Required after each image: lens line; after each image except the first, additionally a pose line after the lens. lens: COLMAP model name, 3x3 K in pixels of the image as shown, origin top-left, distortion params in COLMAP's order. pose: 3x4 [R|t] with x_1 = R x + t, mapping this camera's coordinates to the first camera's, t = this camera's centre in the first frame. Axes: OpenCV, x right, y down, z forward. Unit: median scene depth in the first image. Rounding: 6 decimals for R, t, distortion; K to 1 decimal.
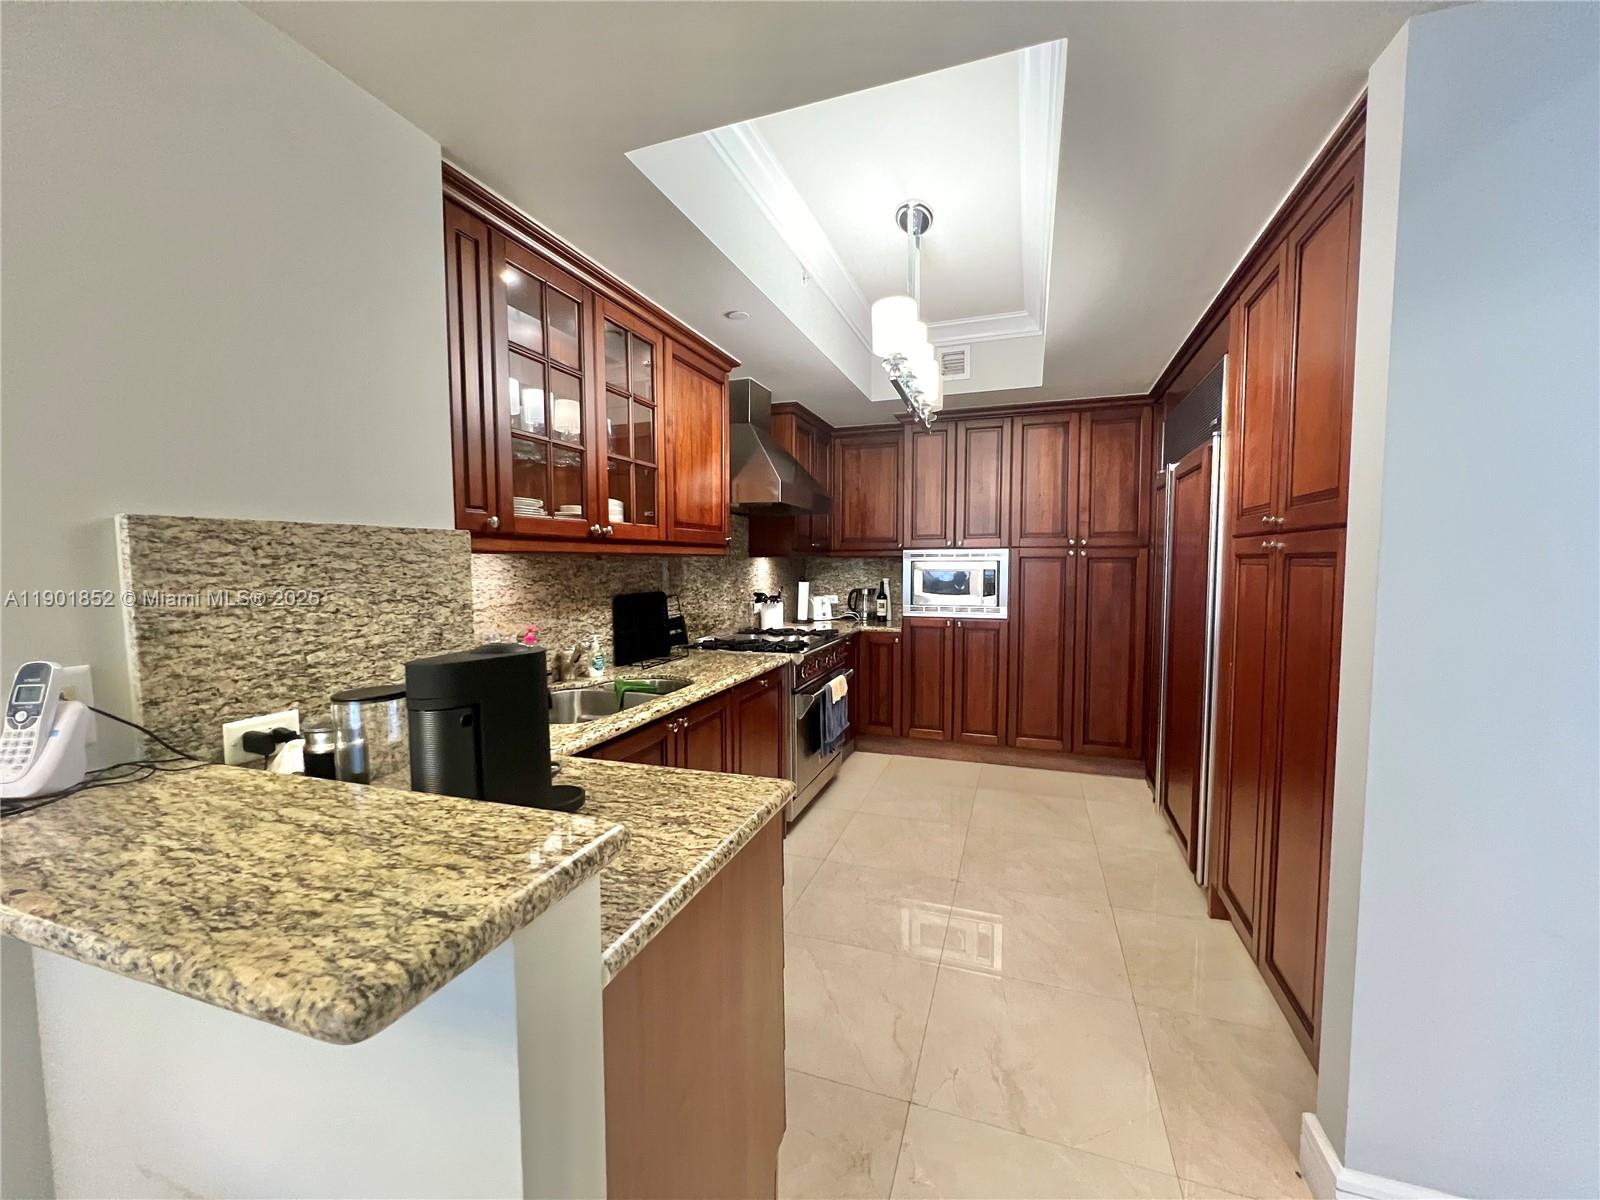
lens RADIAL K [[642.5, 0, 800.0], [0, 642.5, 600.0], [0, 0, 1]] dist [-0.002233, 0.000504]
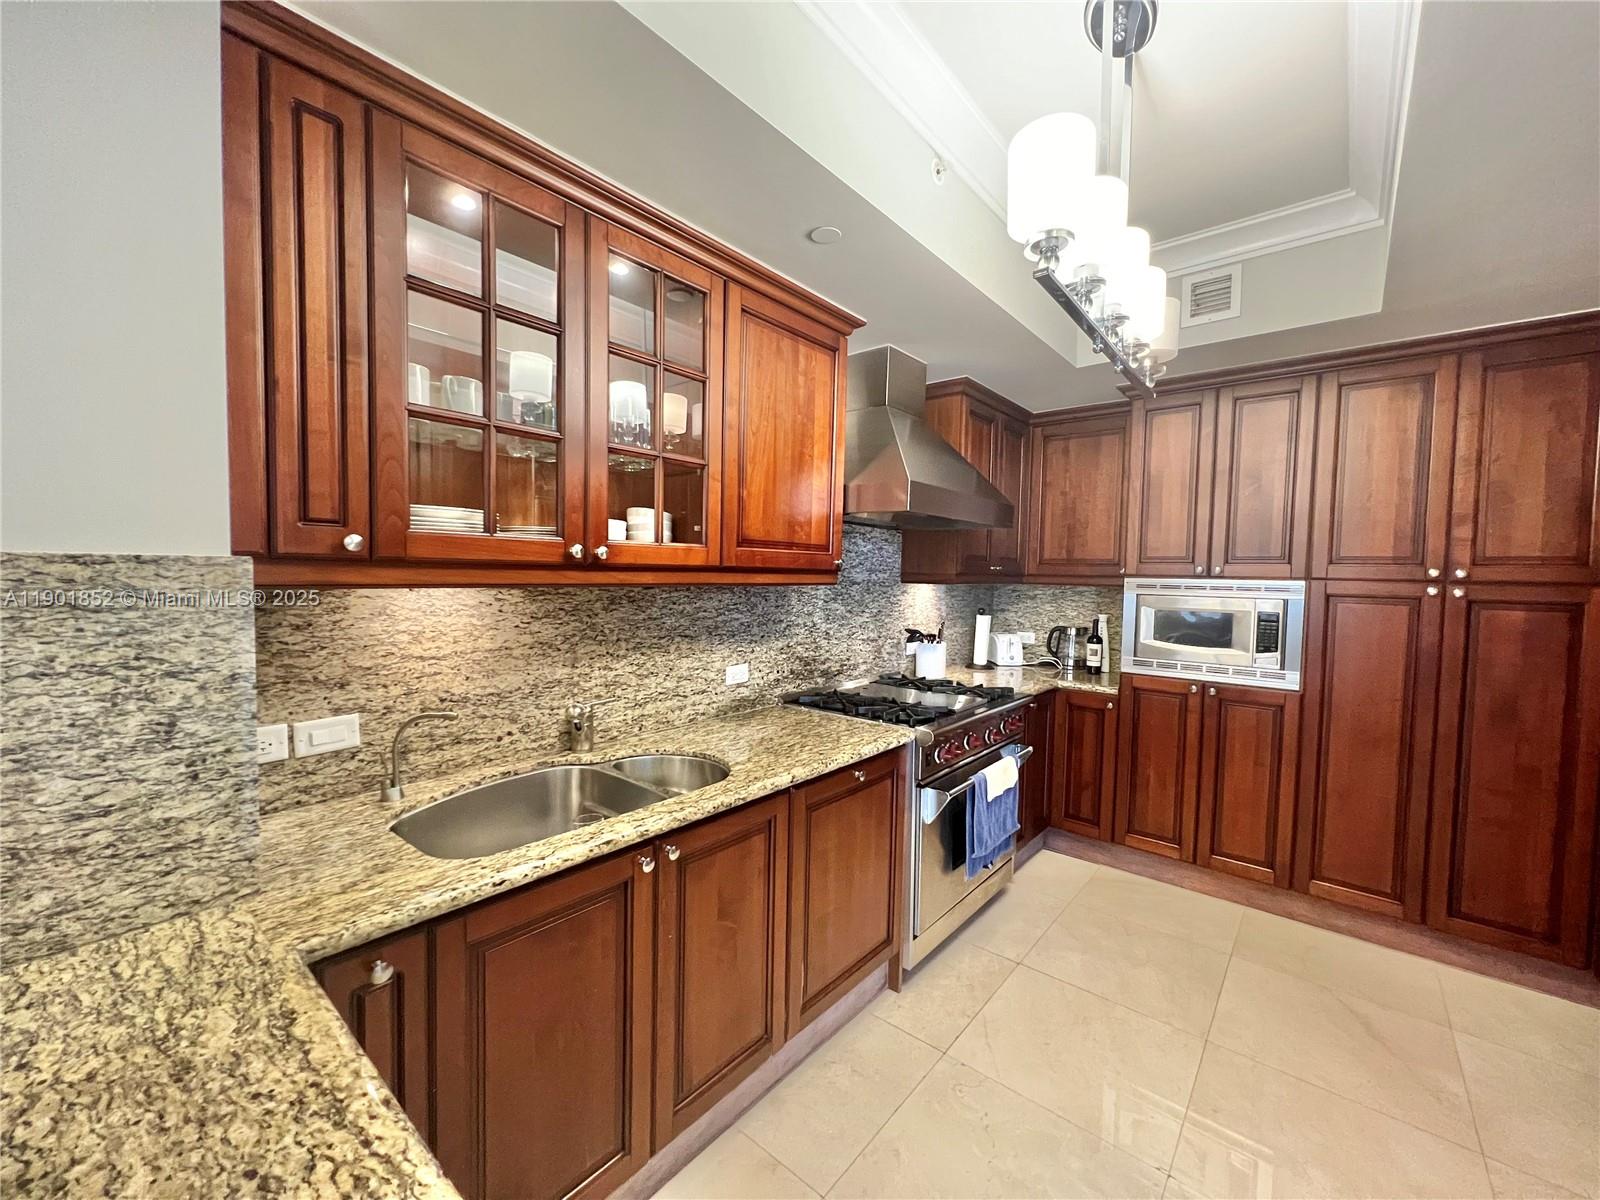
lens RADIAL K [[642.5, 0, 800.0], [0, 642.5, 600.0], [0, 0, 1]] dist [-0.002233, 0.000504]
pose [[0.935056, 0.036930, -0.352572, 0.104199], [-0.044002, 0.998959, -0.012063, -0.040158], [0.351759, 0.026793, 0.935707, 0.293503]]
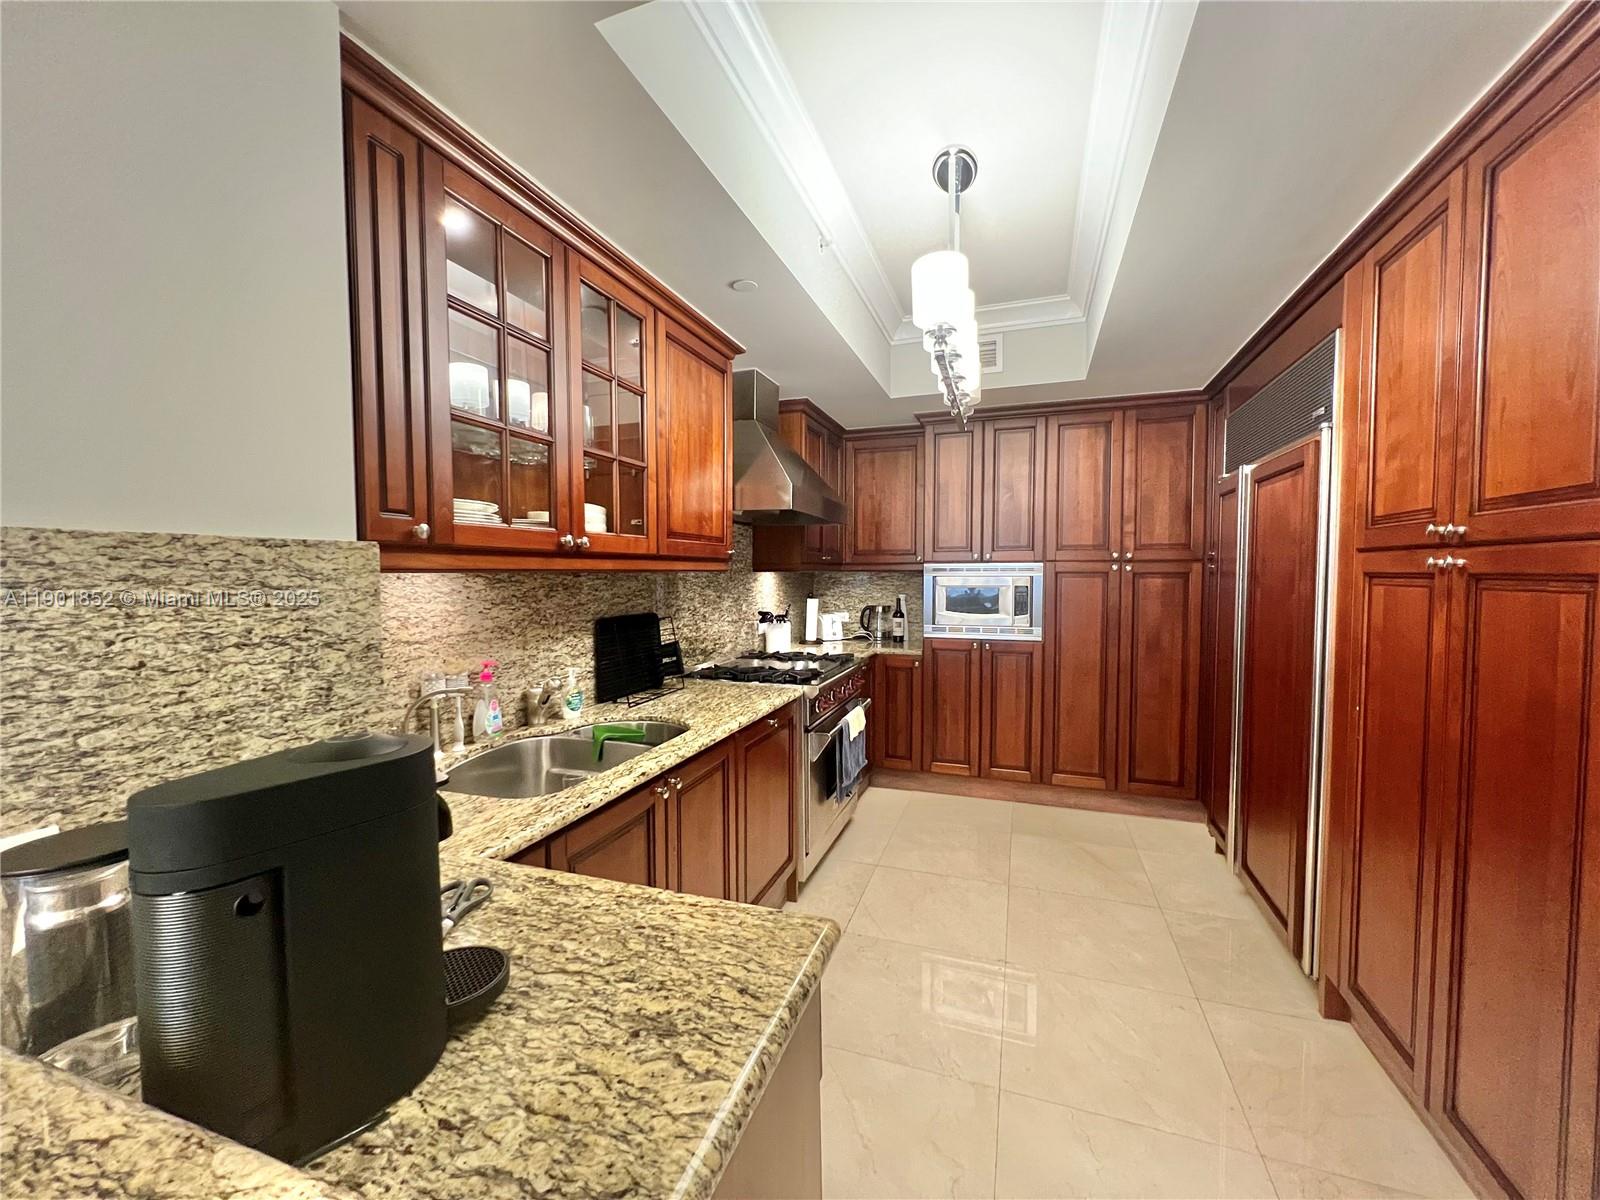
lens RADIAL K [[642.5, 0, 800.0], [0, 642.5, 600.0], [0, 0, 1]] dist [-0.002233, 0.000504]
pose [[0.999997, 0.000690, 0.002289, -0.020409], [-0.000650, 0.999845, -0.017577, -0.015092], [-0.002300, 0.017576, 0.999843, 0.136106]]
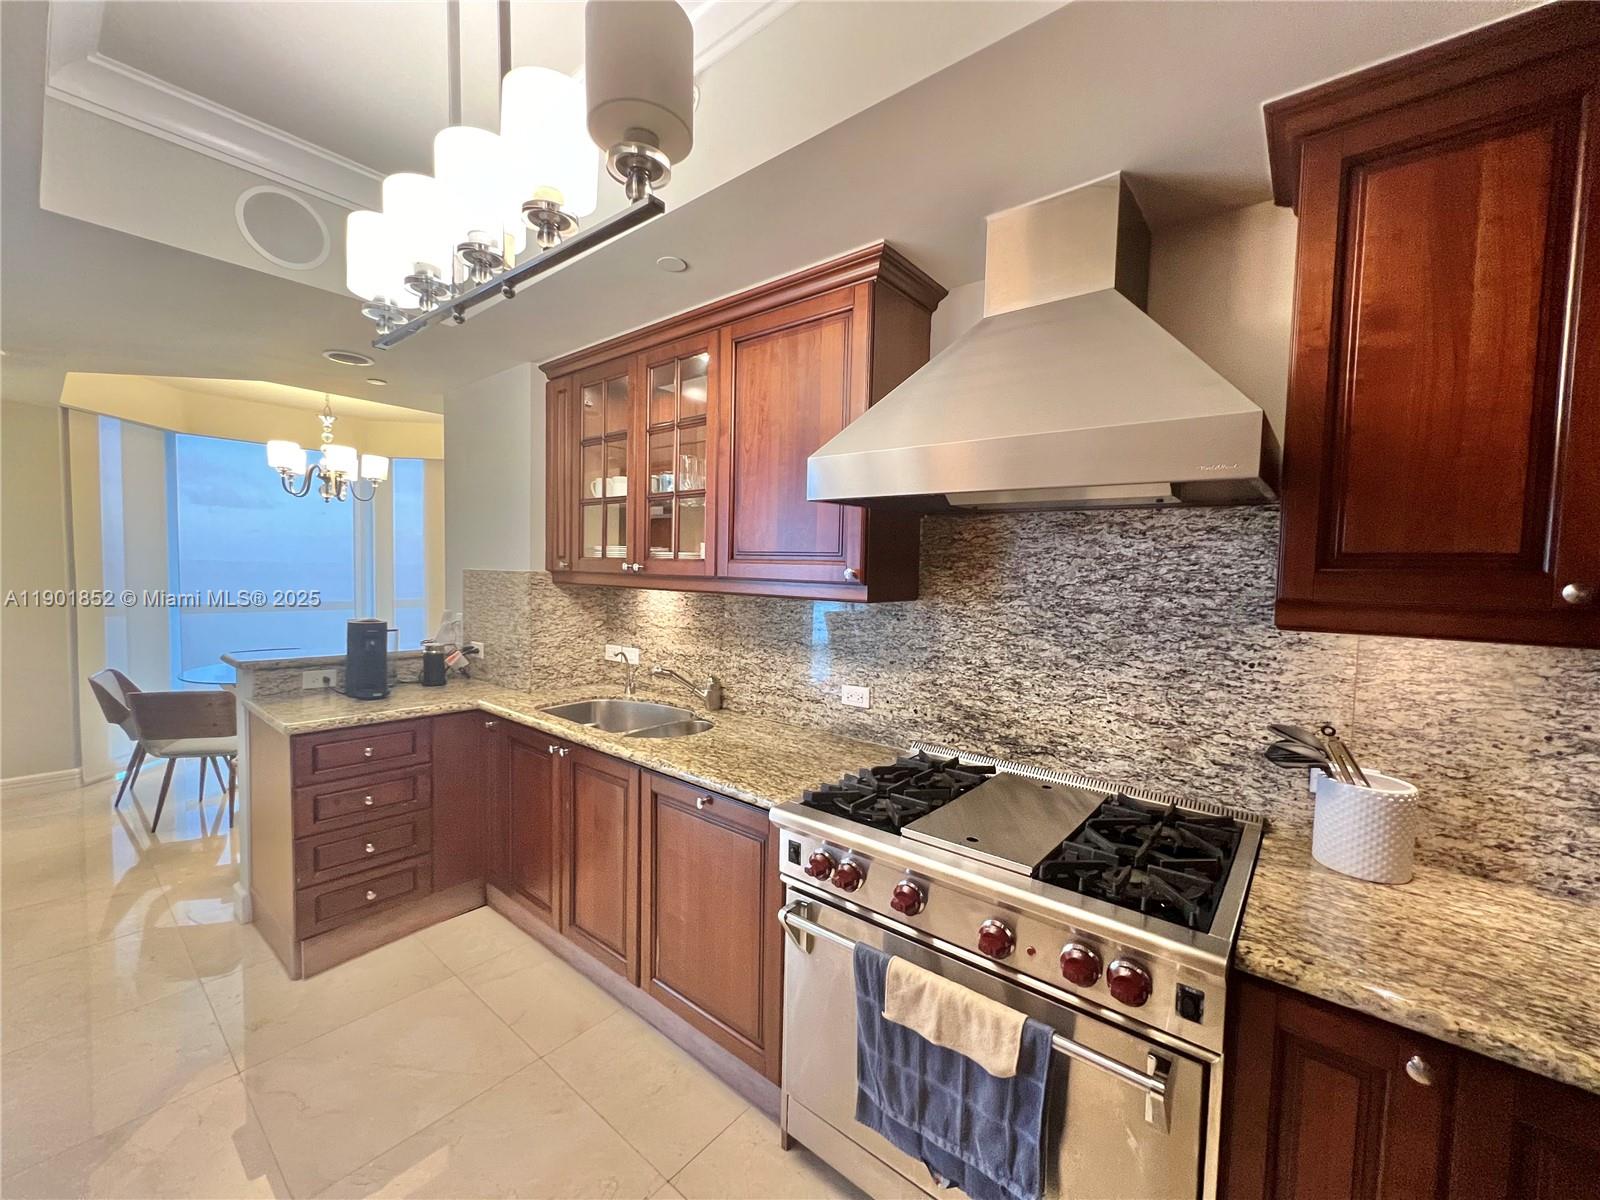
lens RADIAL K [[642.5, 0, 800.0], [0, 642.5, 600.0], [0, 0, 1]] dist [-0.002233, 0.000504]
pose [[-0.342805, 0.041498, -0.938490, 0.430898], [-0.080506, 0.994051, 0.073361, -0.106361], [0.935951, 0.100703, -0.337425, 1.121739]]
